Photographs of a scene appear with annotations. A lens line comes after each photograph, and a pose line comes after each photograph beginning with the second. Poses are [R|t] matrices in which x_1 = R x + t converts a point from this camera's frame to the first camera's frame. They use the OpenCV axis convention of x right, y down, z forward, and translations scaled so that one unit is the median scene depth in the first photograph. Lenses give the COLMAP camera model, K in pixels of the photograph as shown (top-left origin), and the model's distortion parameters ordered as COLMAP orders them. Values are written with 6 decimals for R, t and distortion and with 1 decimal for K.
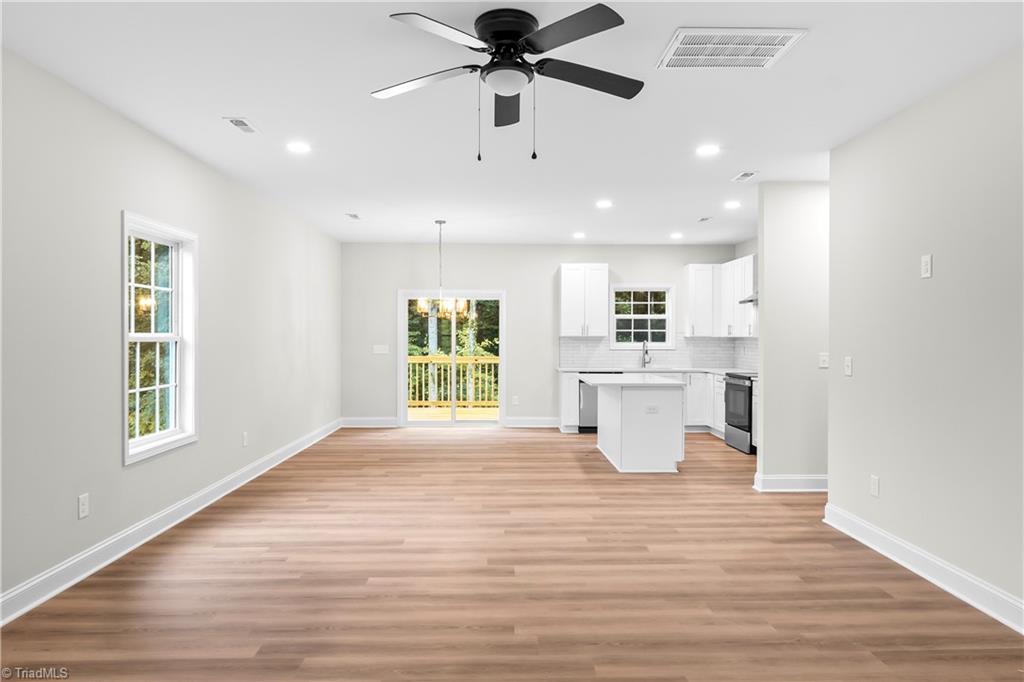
lens RADIAL K [[655.4, 0, 512.0], [0, 655.4, 341.0], [0, 0, 1]] dist [0.000616, -0.000520]
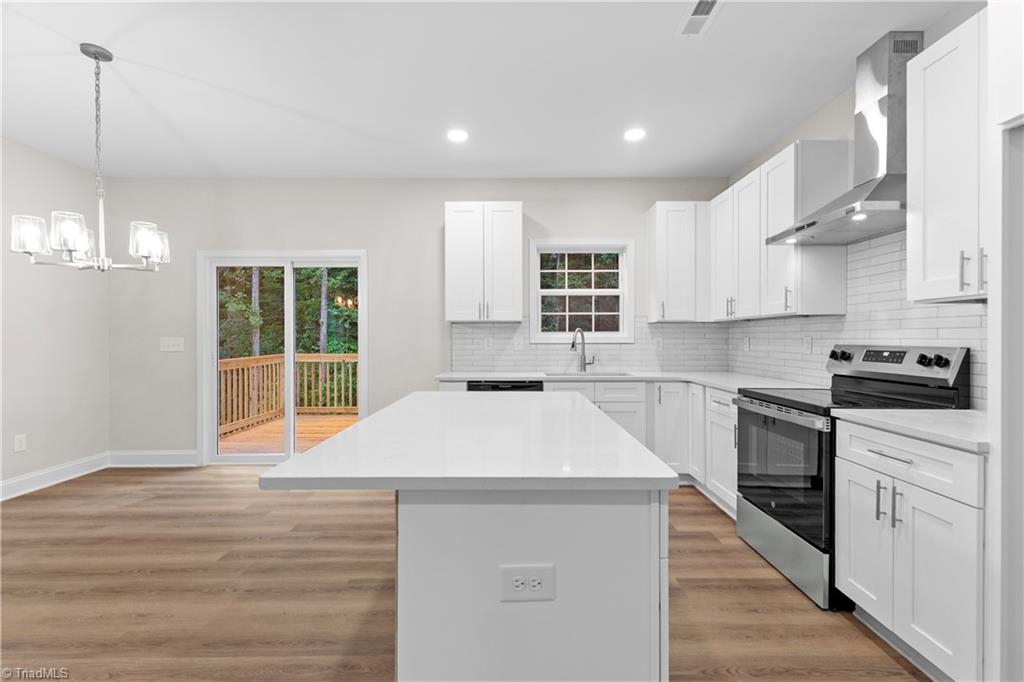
lens RADIAL K [[448.0, 0, 512.0], [0, 448.0, 341.0], [0, 0, 1]] dist [0.000929, 0.000181]
pose [[0.999631, -0.004267, -0.026819, 0.146384], [0.004205, 0.999988, -0.002396, 0.012152], [0.026829, 0.002283, 0.999637, 0.578089]]
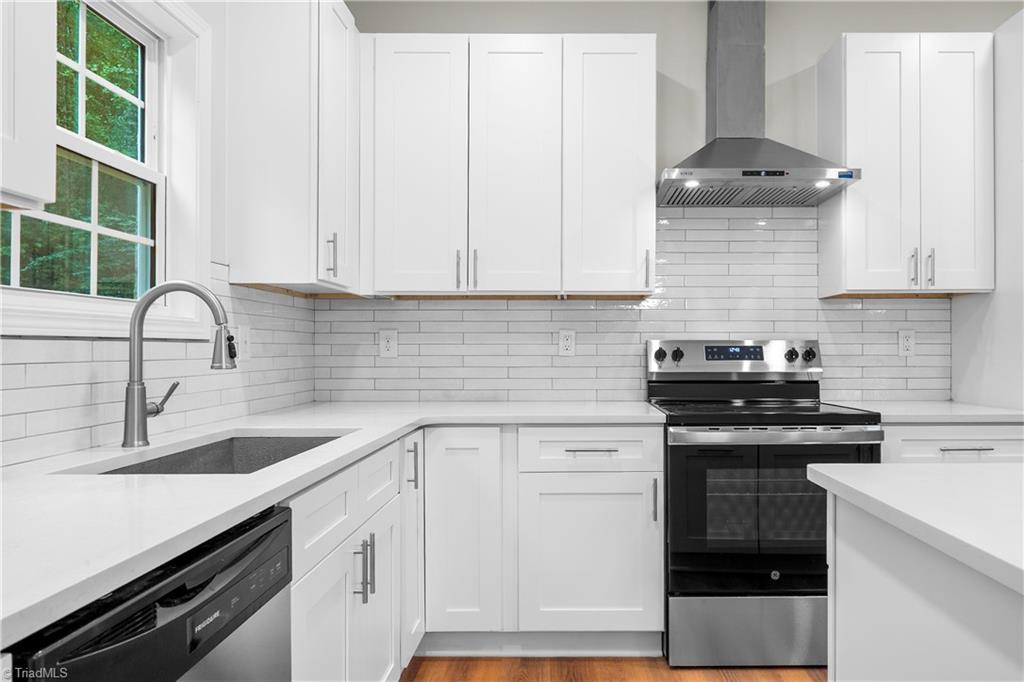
lens RADIAL K [[712.4, 0, 512.0], [0, 712.4, 341.0], [0, 0, 1]] dist [-0.002830, -0.001556]
pose [[0.016467, 0.012038, 0.999792, 0.023604], [0.009855, 0.999877, -0.012201, 0.018076], [-0.999816, 0.010054, 0.016346, 0.908280]]
